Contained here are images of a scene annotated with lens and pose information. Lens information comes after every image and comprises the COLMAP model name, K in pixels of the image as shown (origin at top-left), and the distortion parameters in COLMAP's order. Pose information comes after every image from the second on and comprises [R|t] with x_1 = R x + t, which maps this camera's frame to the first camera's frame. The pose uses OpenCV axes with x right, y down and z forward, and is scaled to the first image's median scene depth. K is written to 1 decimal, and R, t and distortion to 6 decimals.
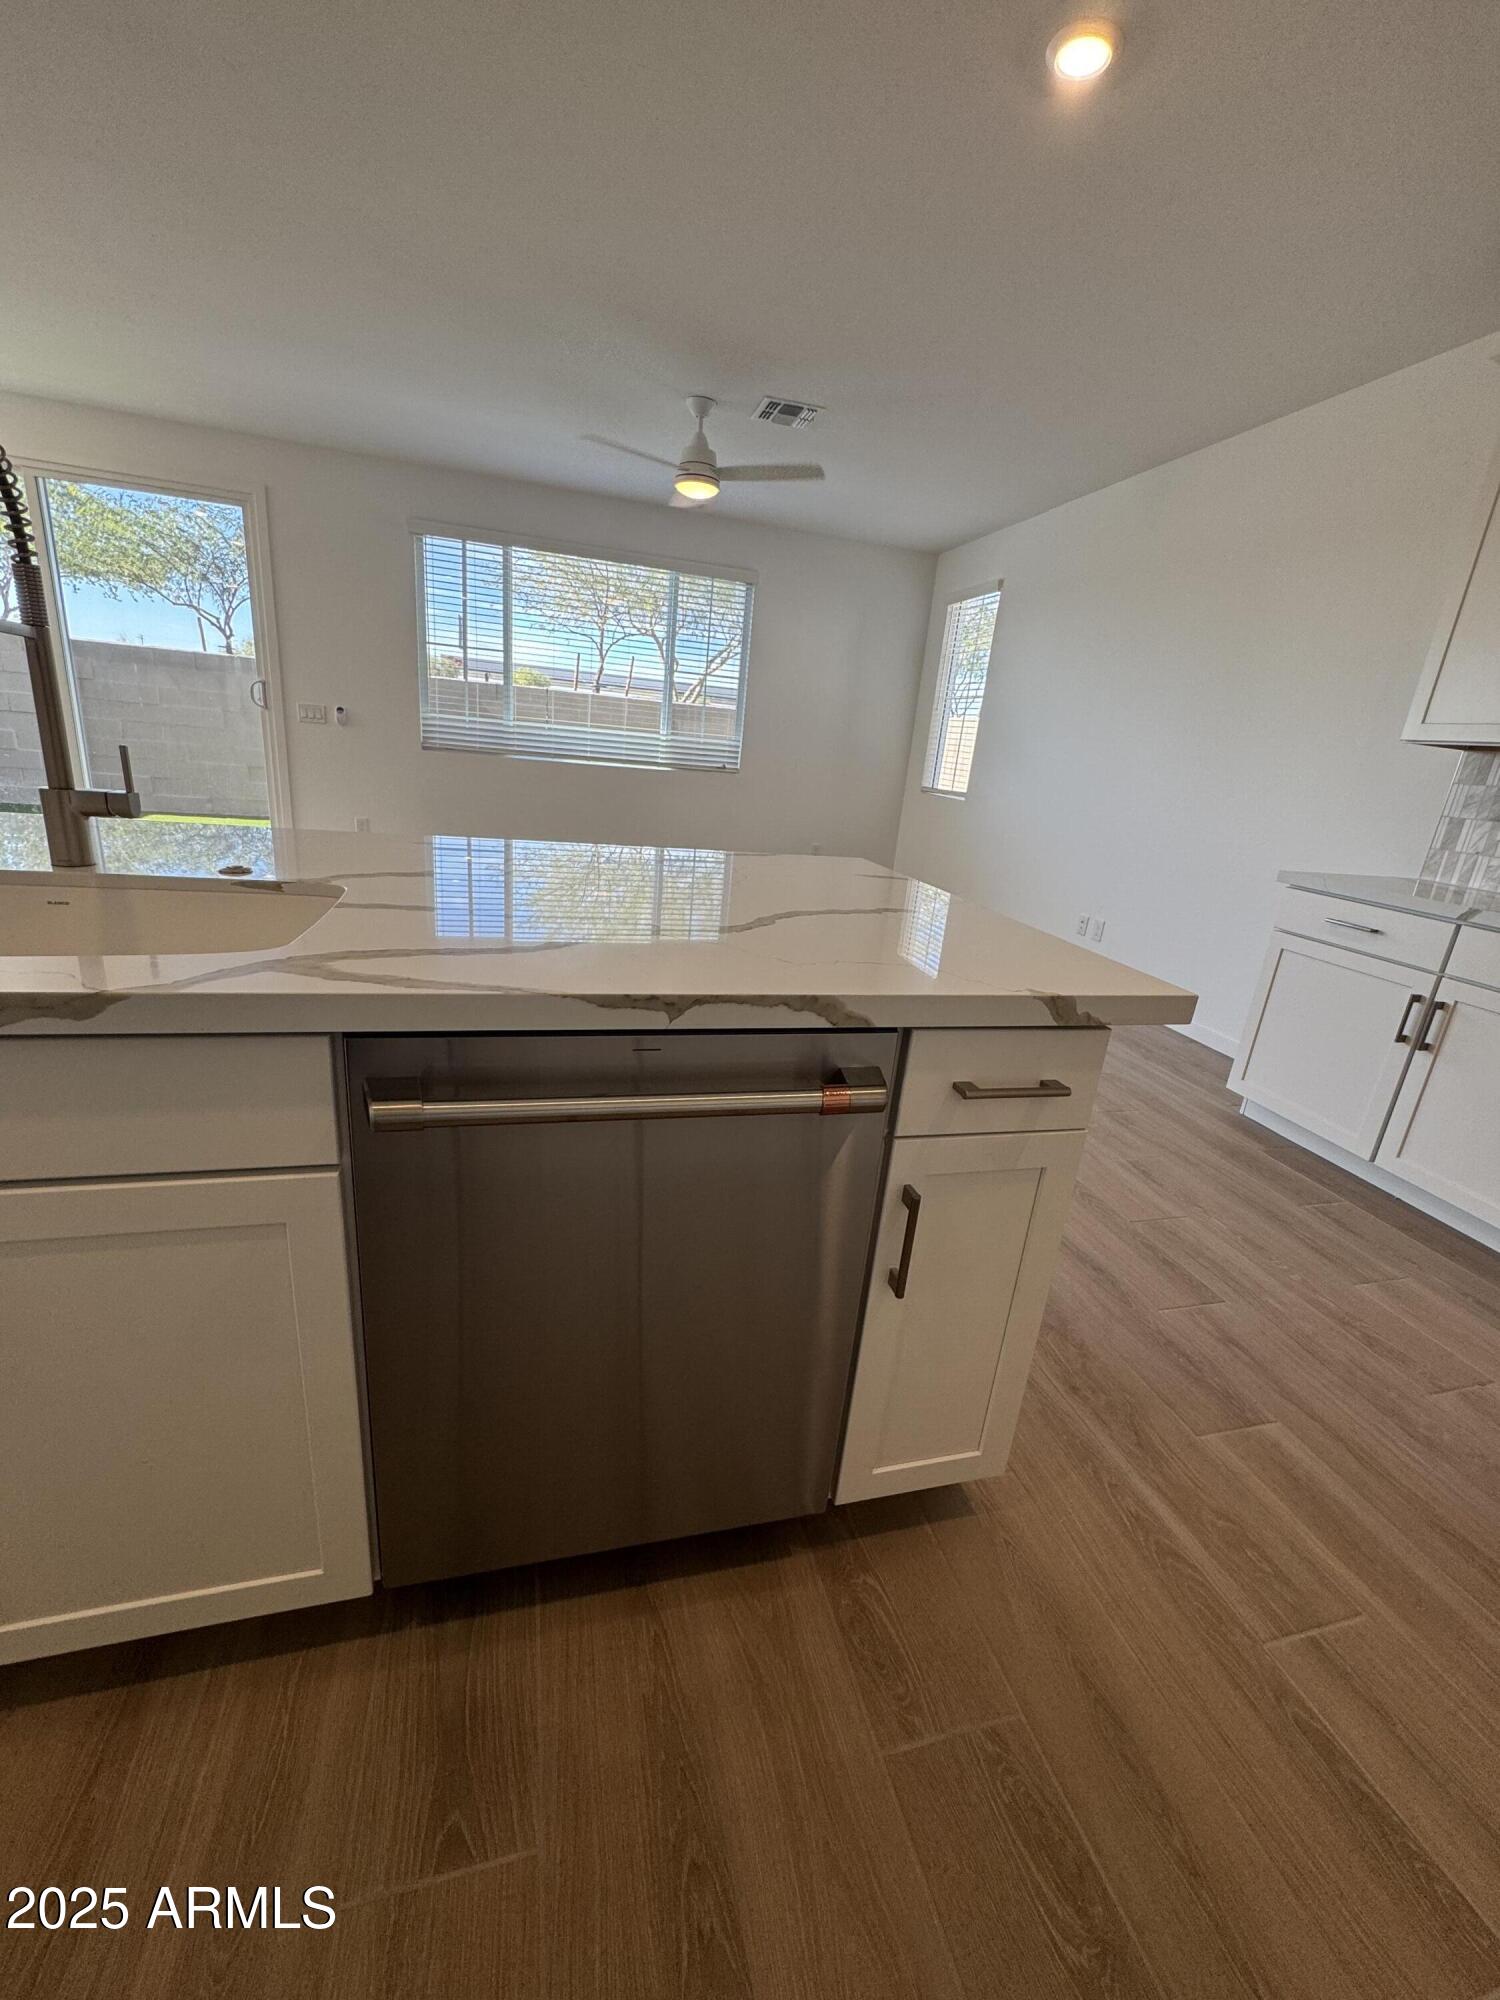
lens RADIAL K [[802.6, 0, 750.9], [0, 802.6, 999.7], [0, 0, 1]] dist [-0.002358, 0.000534]
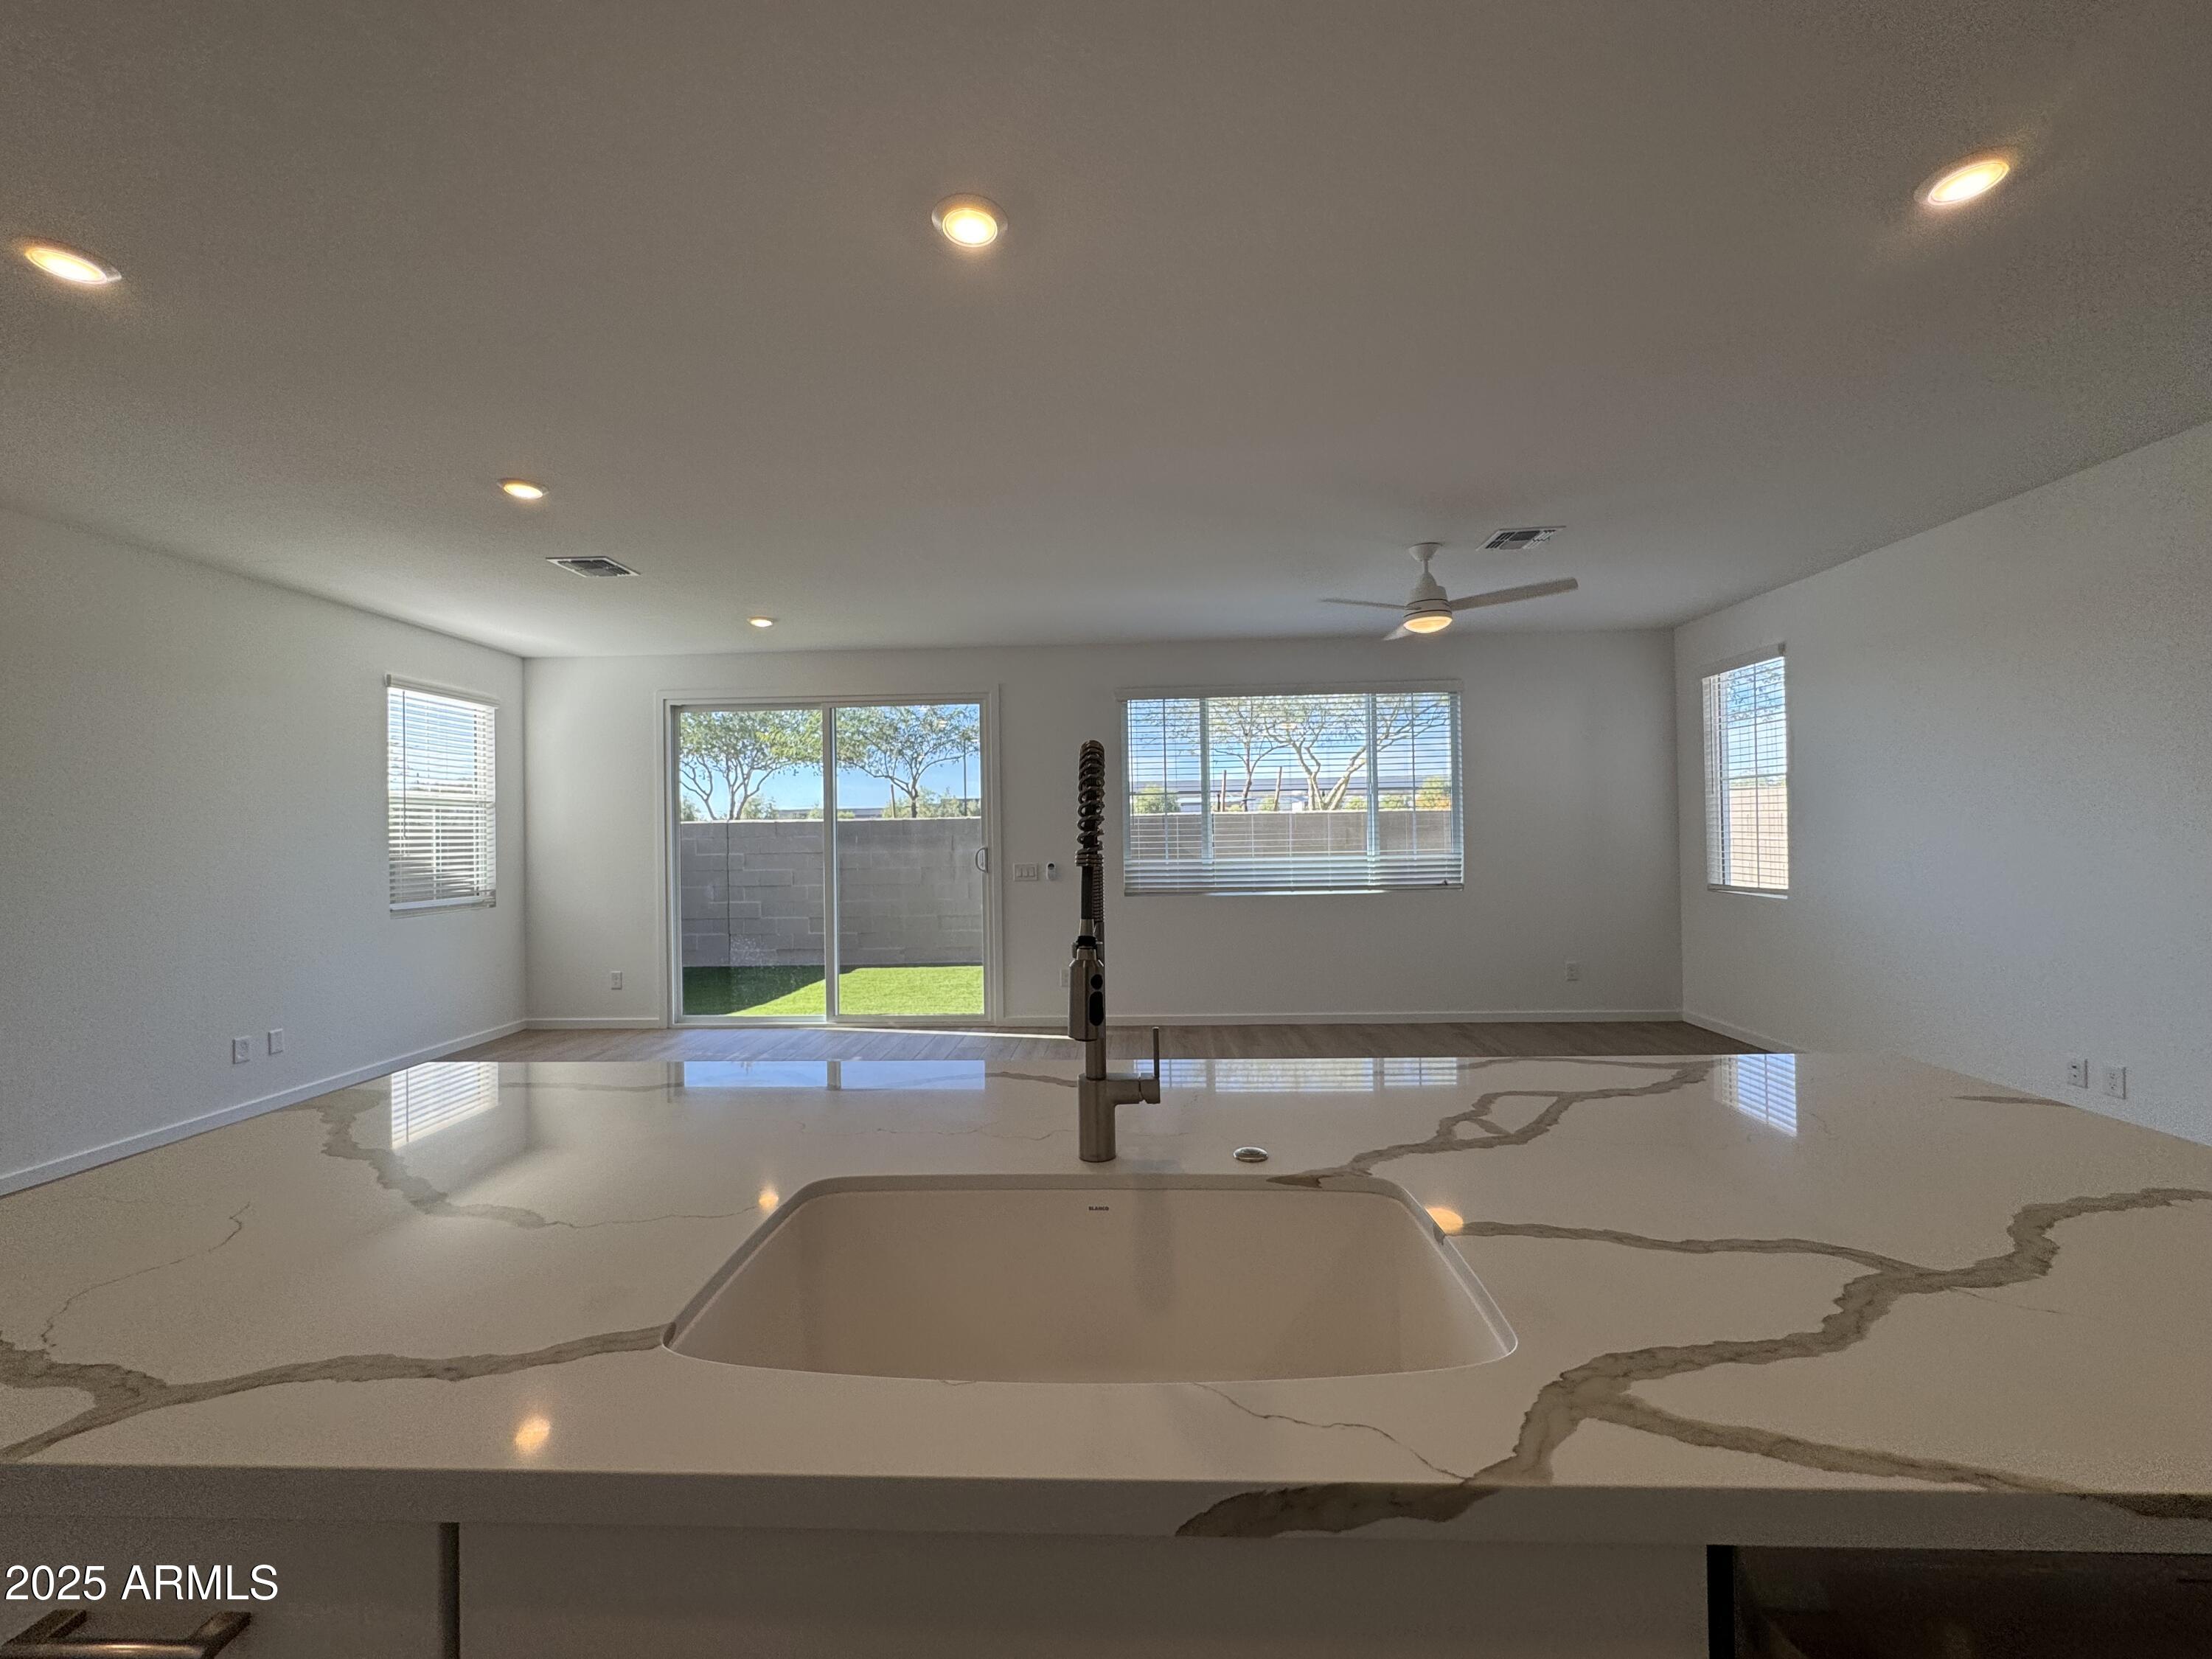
lens RADIAL K [[887.7, 0, 1103.7], [0, 887.7, 819.7], [0, 0, 1]] dist [-0.002358, 0.000534]
pose [[0.945332, -0.111438, -0.306477, -0.097747], [0.002696, 0.942440, -0.334364, -0.039254], [0.326097, 0.315259, 0.891219, -0.007267]]
